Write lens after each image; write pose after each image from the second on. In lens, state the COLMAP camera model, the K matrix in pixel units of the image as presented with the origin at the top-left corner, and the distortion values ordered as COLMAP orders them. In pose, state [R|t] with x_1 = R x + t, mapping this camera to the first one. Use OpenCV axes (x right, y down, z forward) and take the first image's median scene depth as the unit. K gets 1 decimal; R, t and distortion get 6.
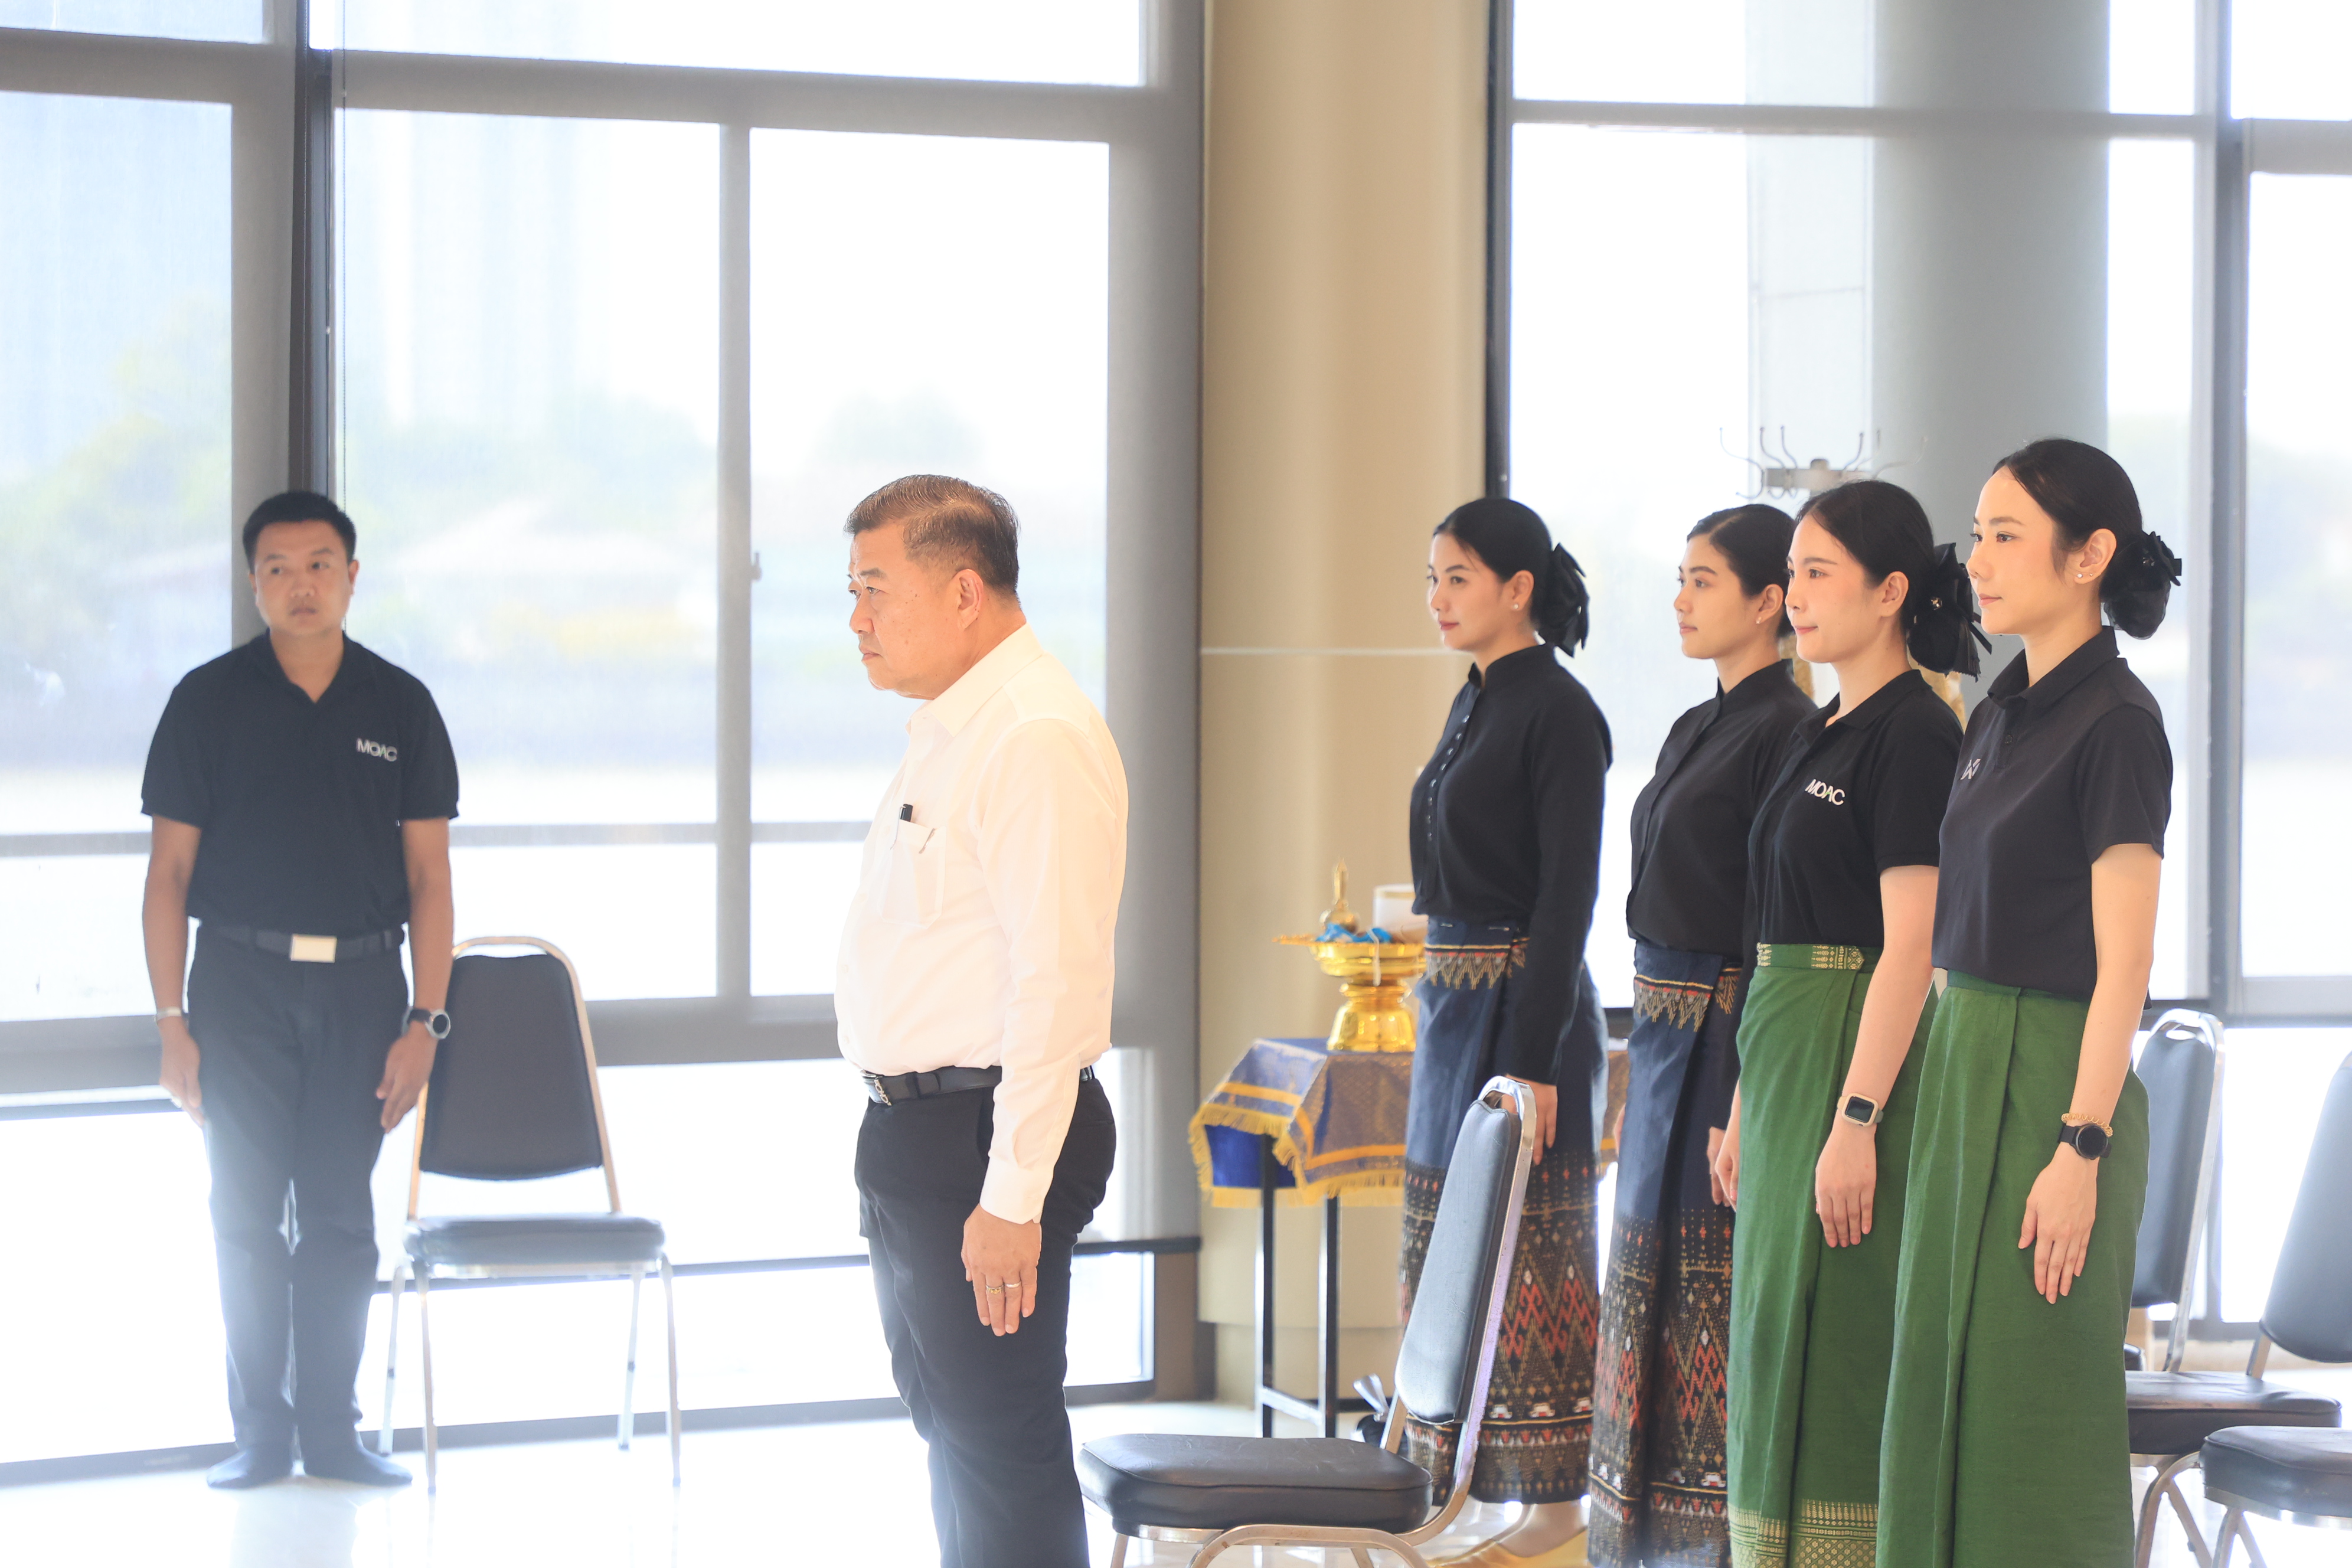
lens RADIAL K [[7009.4, 0, 1176.0], [0, 7009.4, 784.0], [0, 0, 1]] dist [0.163087, 1.511436]
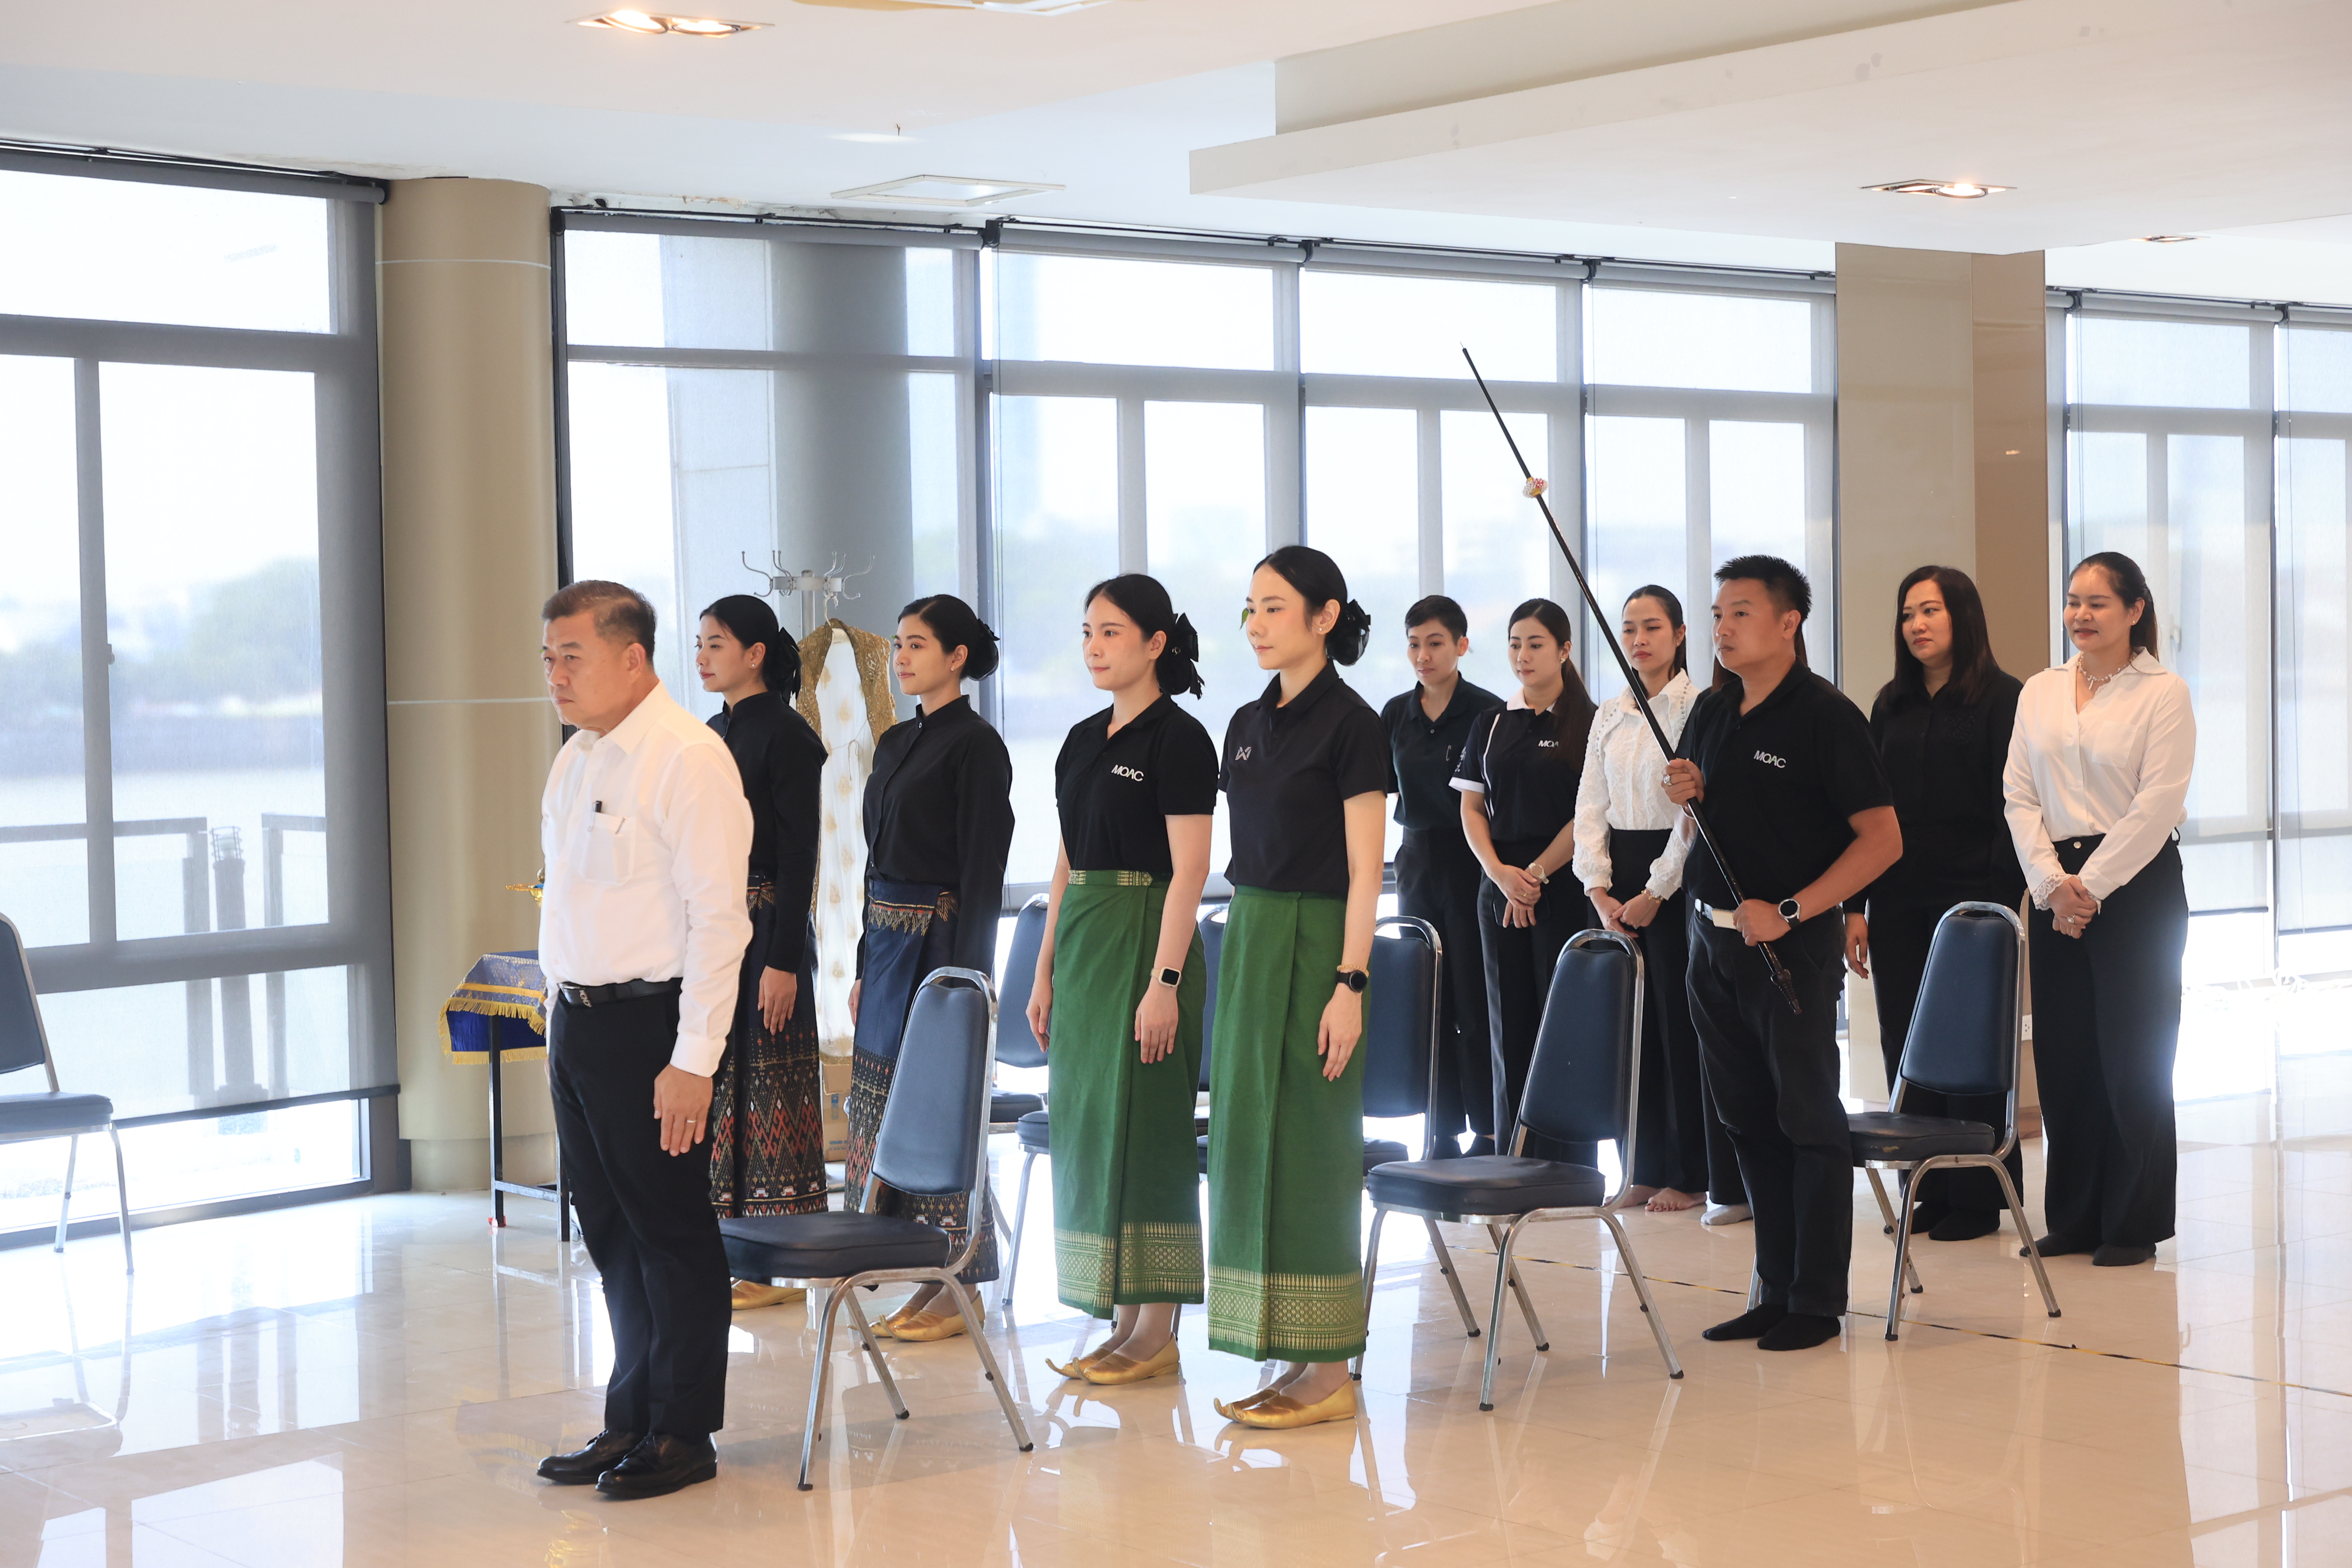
lens RADIAL K [[4167.5, 0, 1176.0], [0, 4167.5, 784.0], [0, 0, 1]] dist [0.016095, 0.026691]
pose [[0.939711, -0.036241, 0.340045, -0.177131], [0.035792, 0.999330, 0.007595, -0.002576], [-0.340093, 0.005034, 0.940378, 0.102426]]
